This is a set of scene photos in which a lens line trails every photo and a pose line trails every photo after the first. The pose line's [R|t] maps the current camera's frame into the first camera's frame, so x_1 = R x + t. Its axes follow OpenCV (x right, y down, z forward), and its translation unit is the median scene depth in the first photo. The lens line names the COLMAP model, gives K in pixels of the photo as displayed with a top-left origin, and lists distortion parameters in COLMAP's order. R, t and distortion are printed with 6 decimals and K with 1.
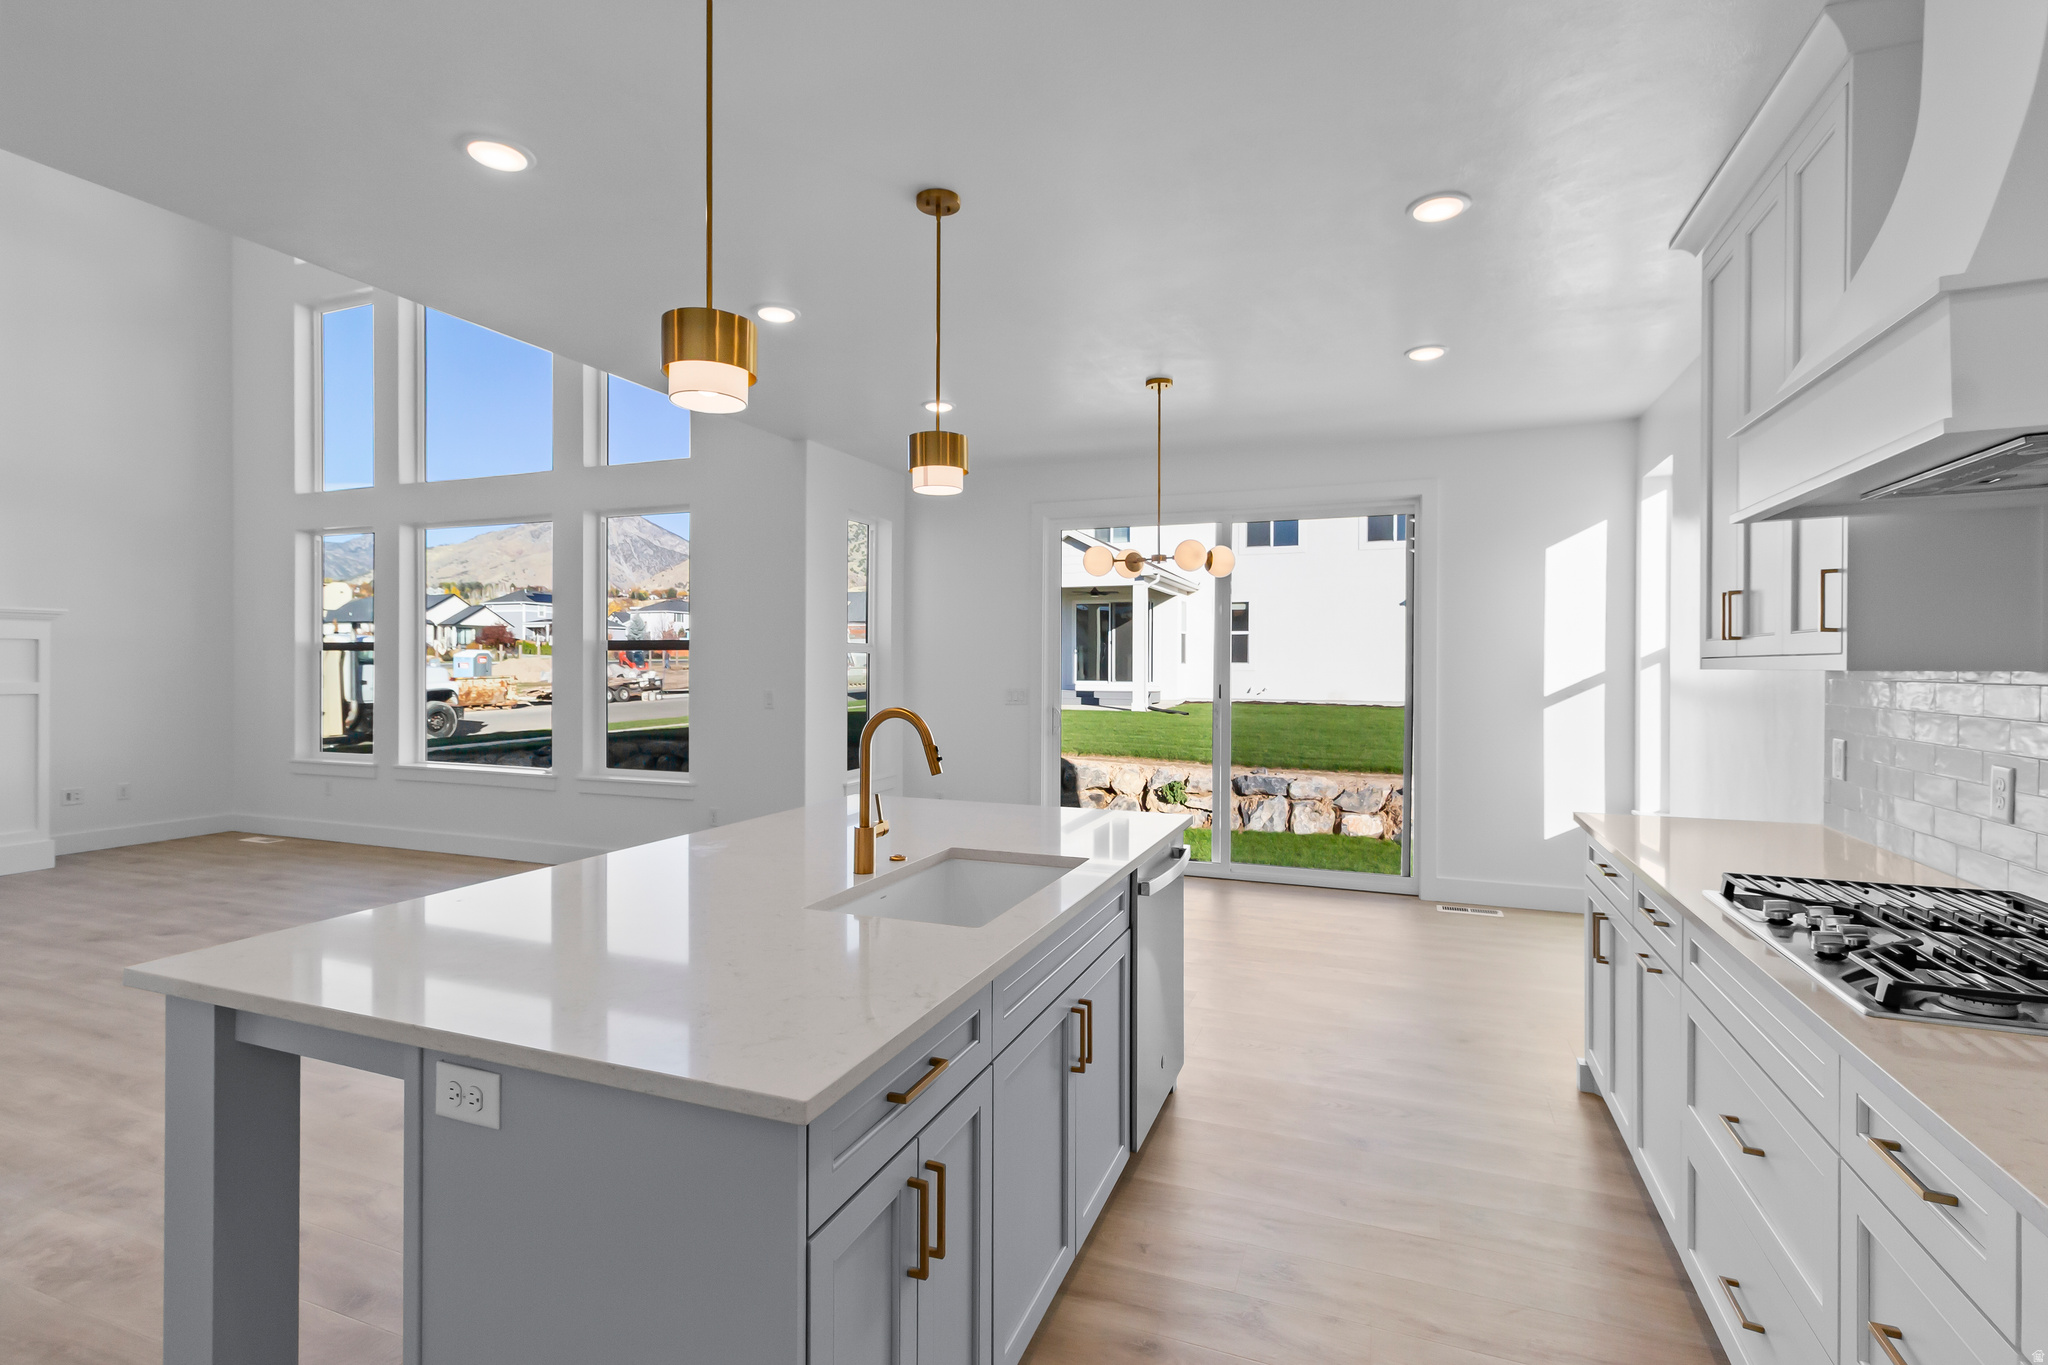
lens RADIAL K [[948.7, 0, 1023.2], [0, 948.7, 689.5], [0, 0, 1]] dist [0.004655, 0.000881]
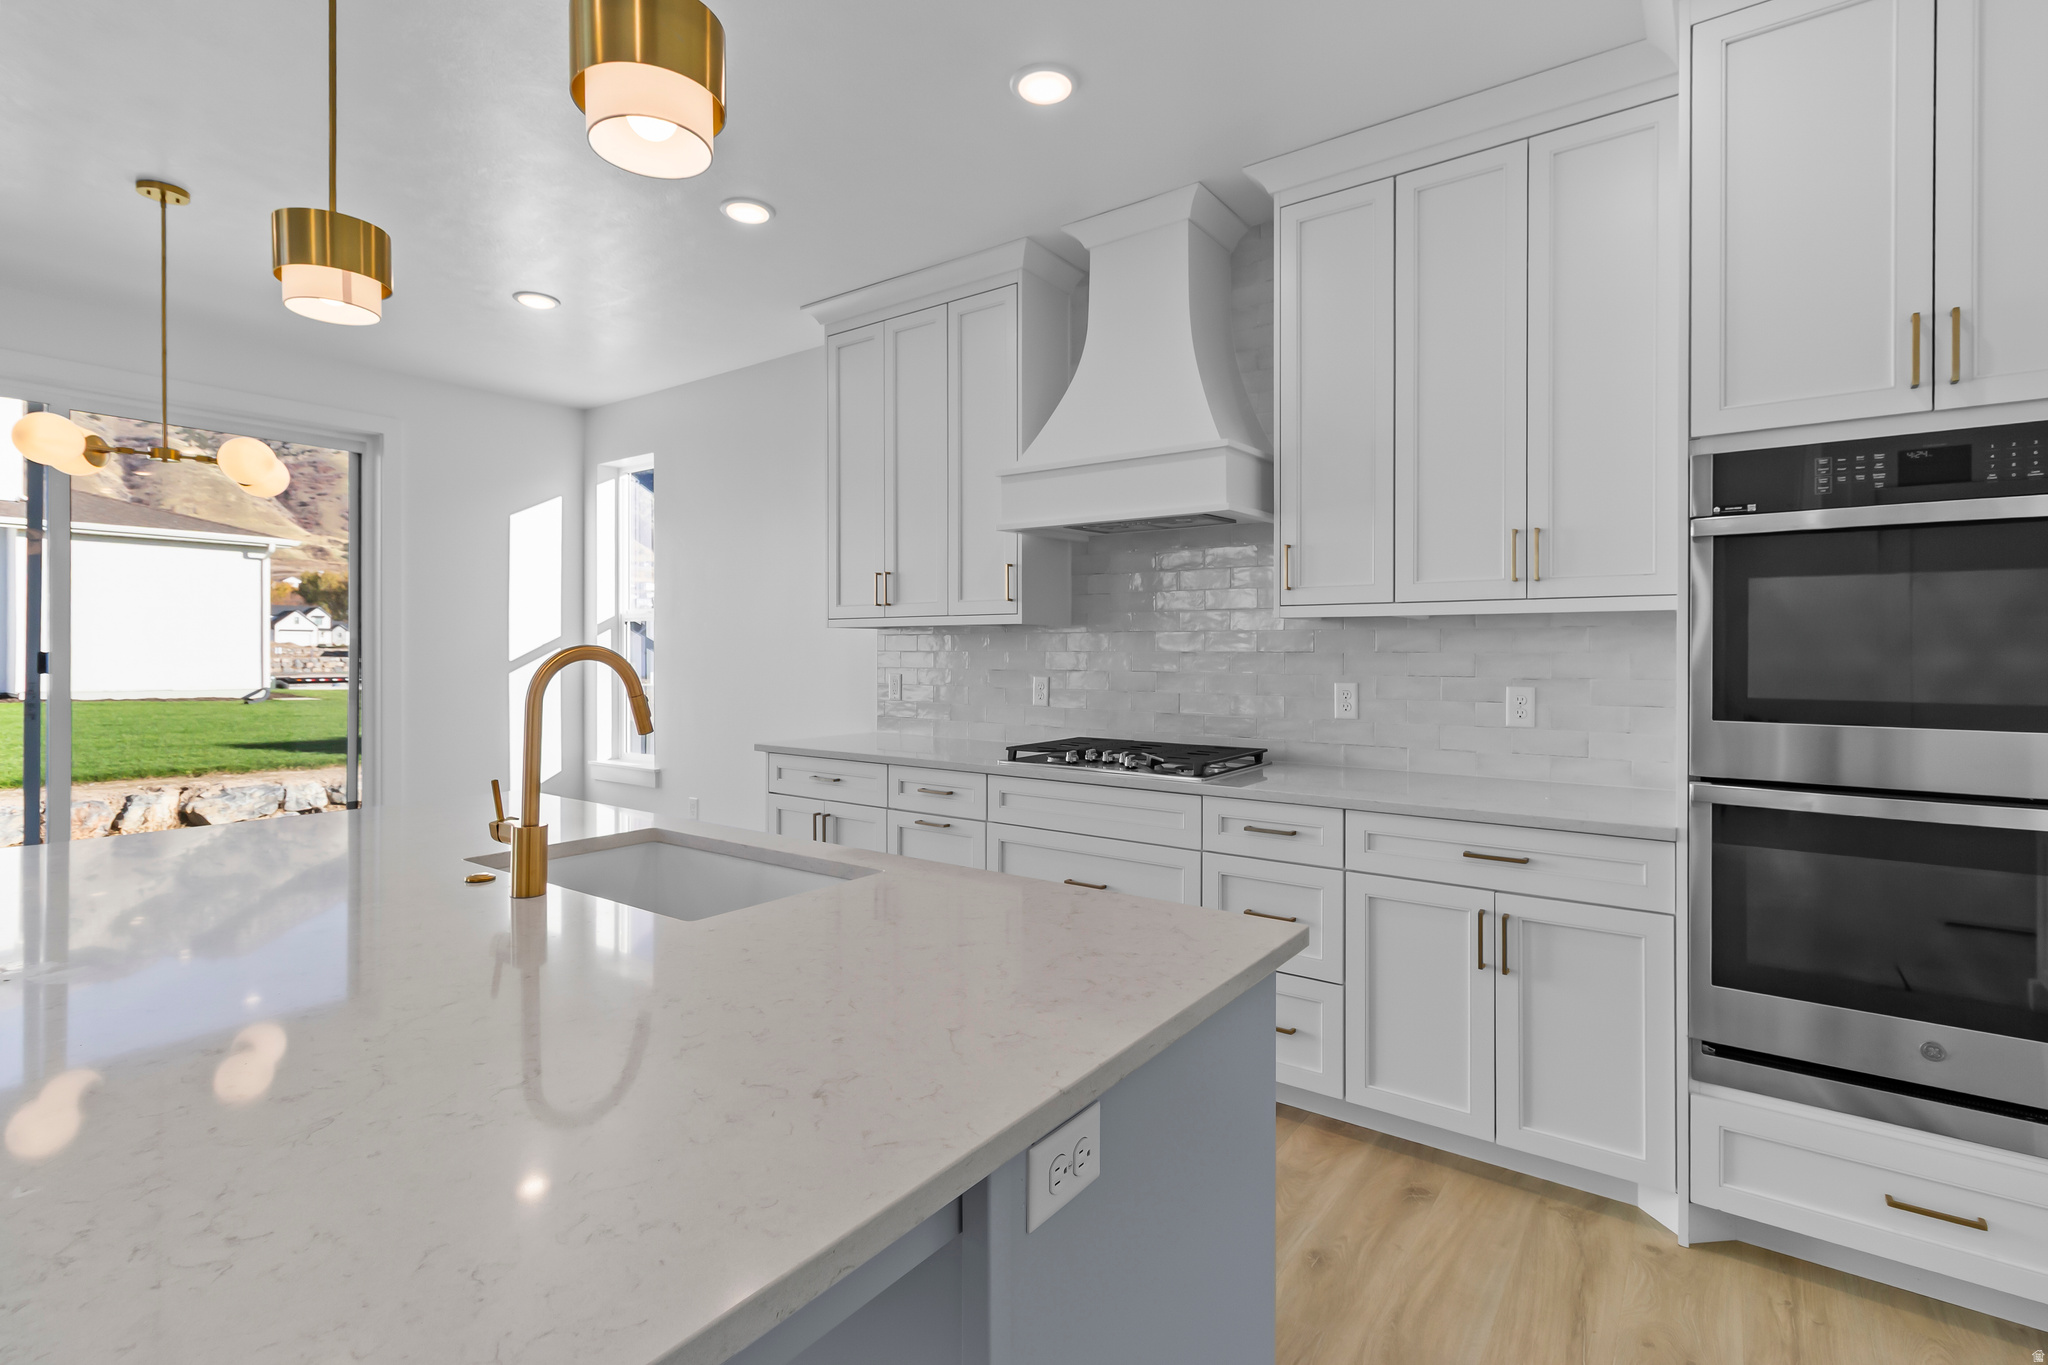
lens RADIAL K [[953.7, 0, 1033.2], [0, 953.7, 652.2], [0, 0, 1]] dist [0.004551, 0.000716]
pose [[0.242344, 0.000060, 0.970190, -0.060331], [0.020523, 0.999776, -0.005188, 0.003130], [-0.969973, 0.021169, 0.242288, 0.041098]]
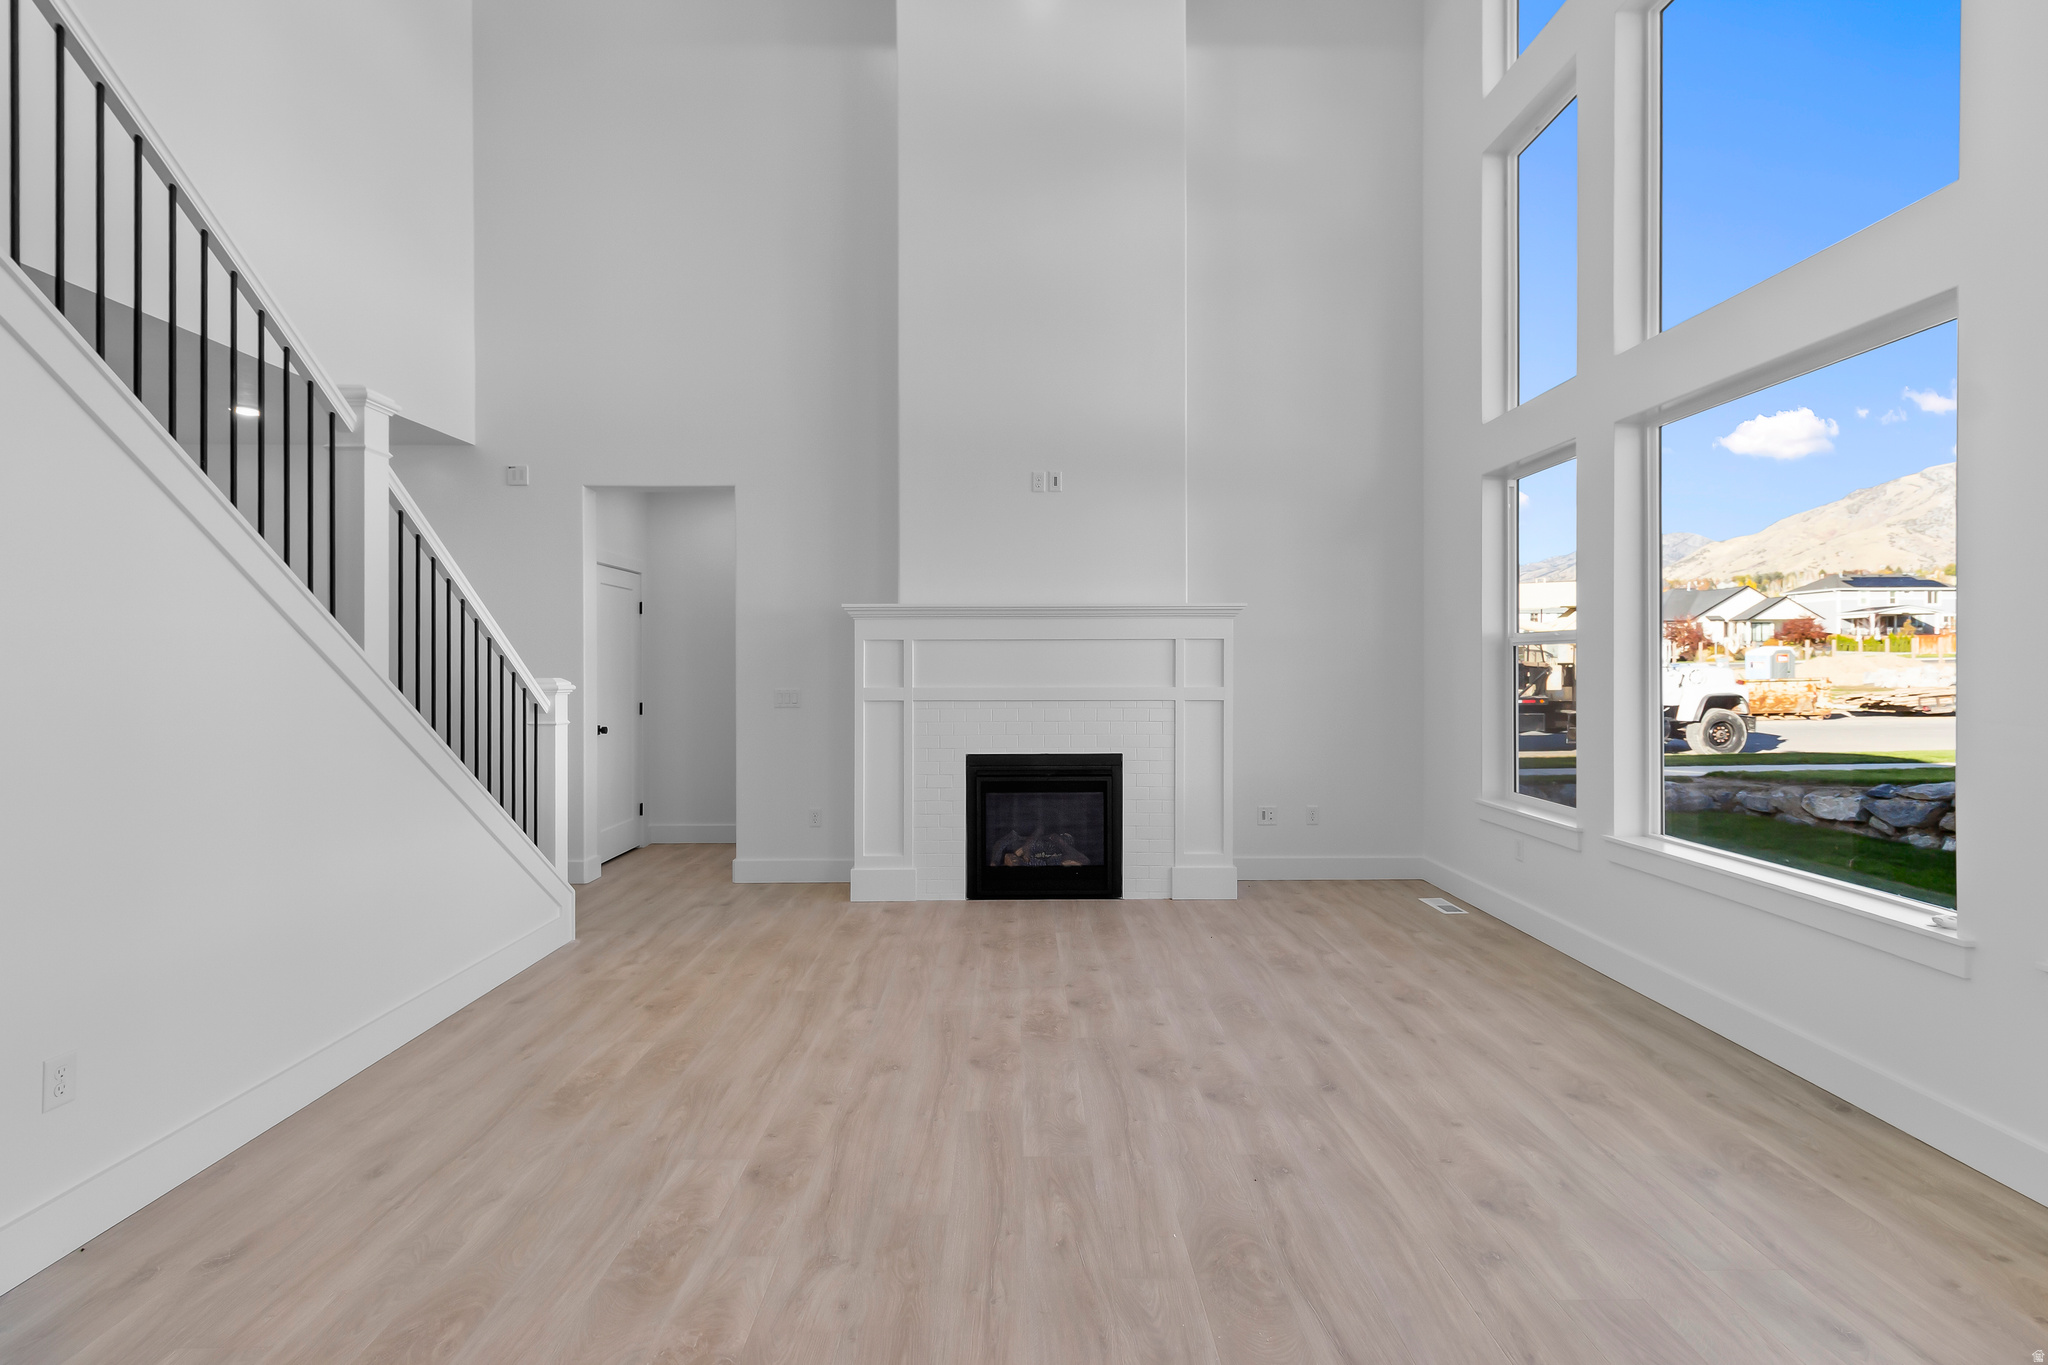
lens RADIAL K [[953.7, 0, 1033.2], [0, 953.7, 652.2], [0, 0, 1]] dist [0.004551, 0.000716]
pose [[0.378666, -0.017102, -0.925375, -0.062584], [-0.019007, 0.999475, -0.026249, -0.003036], [0.925338, 0.027528, 0.378142, 0.112835]]
